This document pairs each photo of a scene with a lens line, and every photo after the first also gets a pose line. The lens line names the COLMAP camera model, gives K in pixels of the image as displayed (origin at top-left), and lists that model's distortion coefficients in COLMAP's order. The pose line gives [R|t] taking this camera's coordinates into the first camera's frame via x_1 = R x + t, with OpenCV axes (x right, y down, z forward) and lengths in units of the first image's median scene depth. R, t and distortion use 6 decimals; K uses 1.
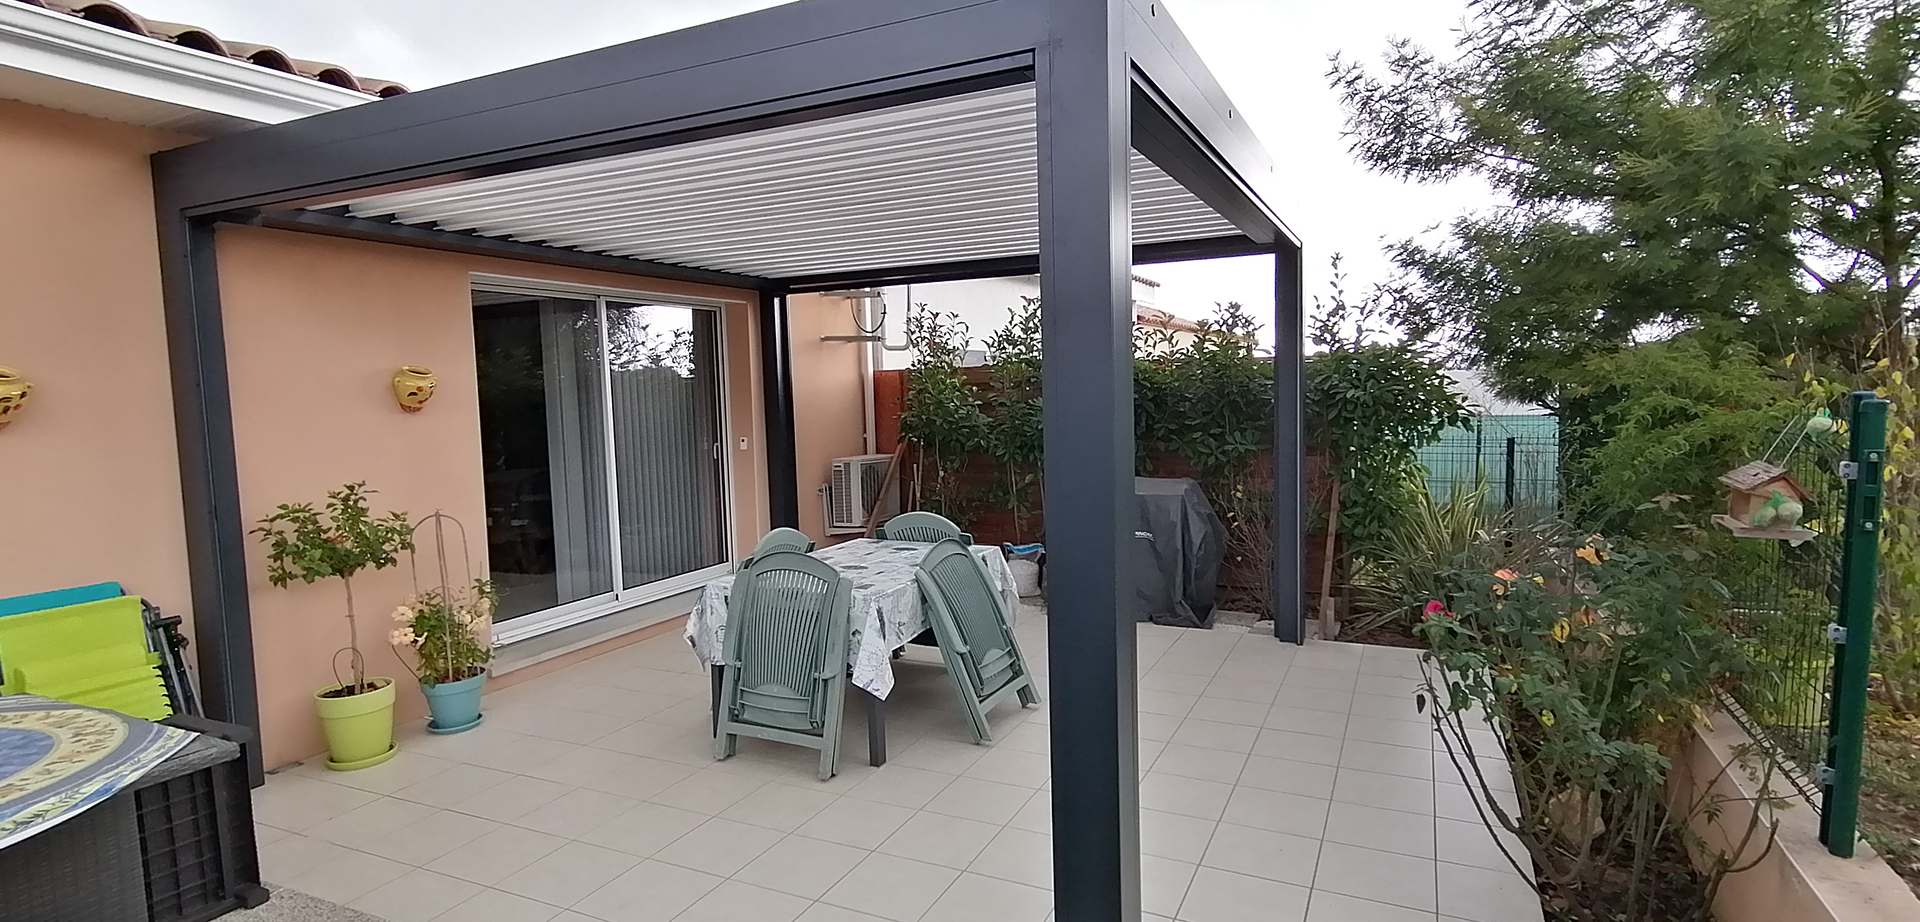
lens RADIAL K [[948.8, 0, 957.7], [0, 948.8, 480.6], [0, 0, 1]] dist [0.037835, -0.030946]
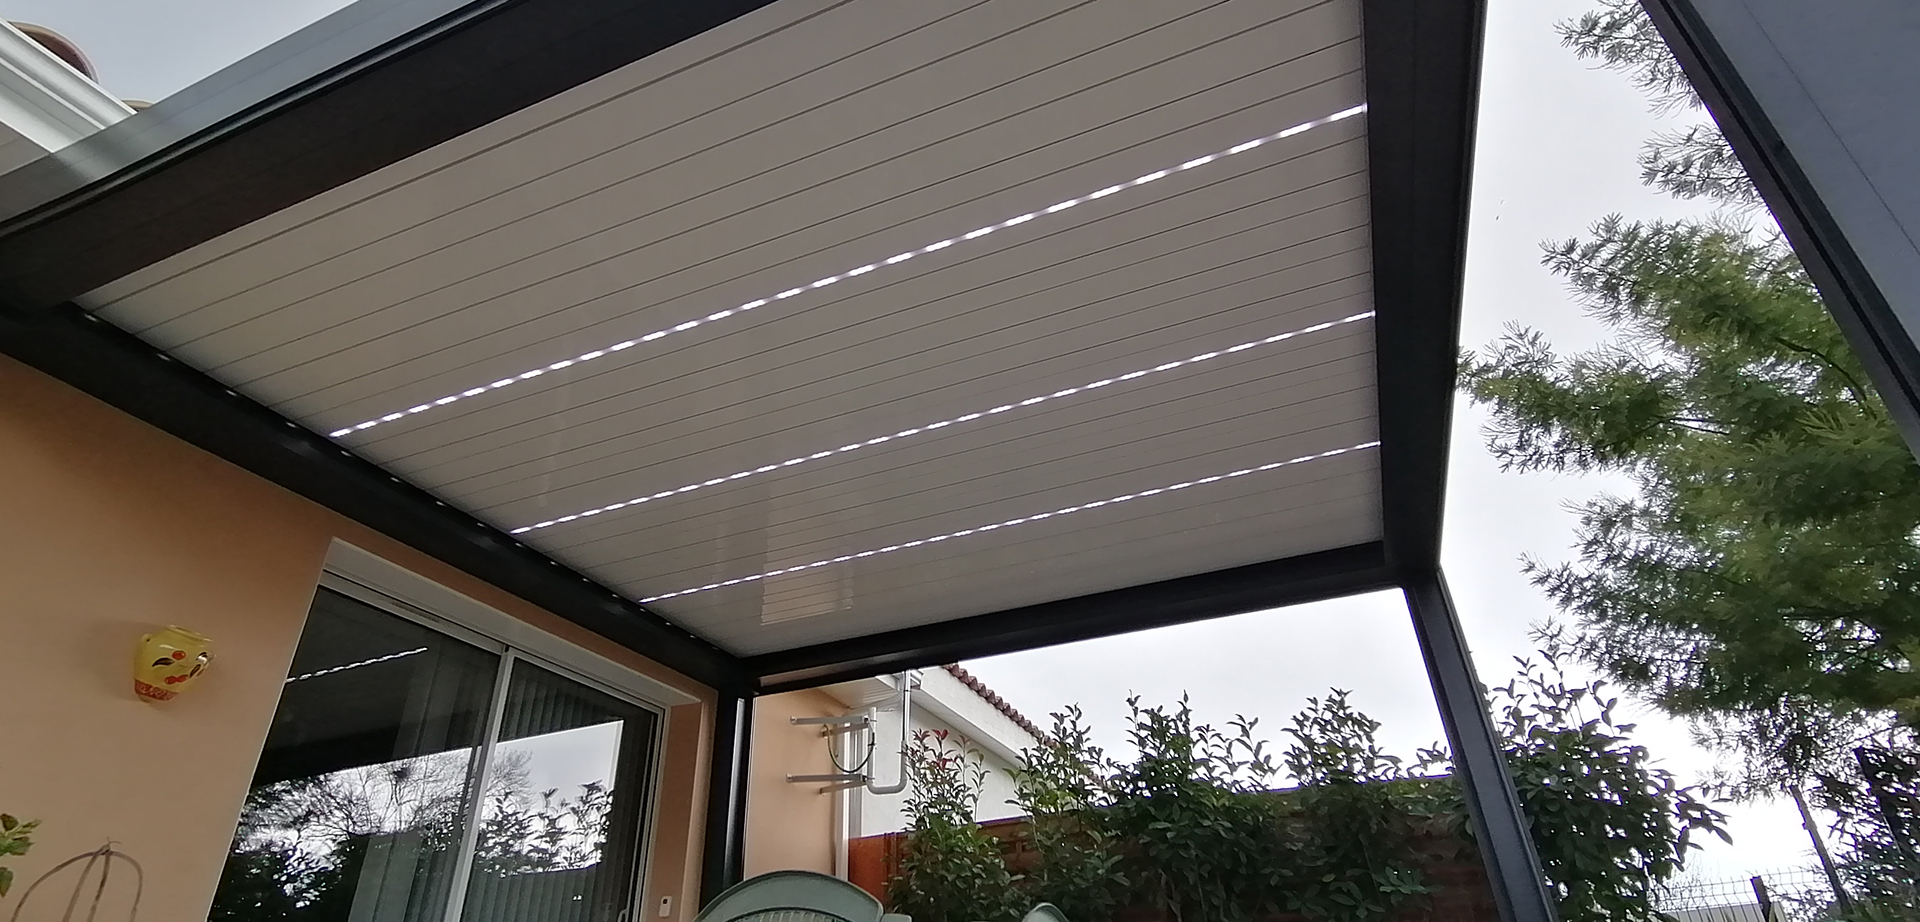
lens RADIAL K [[936.9, 0, 949.4], [0, 936.9, 442.6], [0, 0, 1]] dist [0.037186, -0.029614]
pose [[0.998238, 0.023397, 0.054533, -0.106099], [0.014535, 0.794585, -0.606979, 0.165143], [-0.057532, 0.606702, 0.792845, 0.401074]]
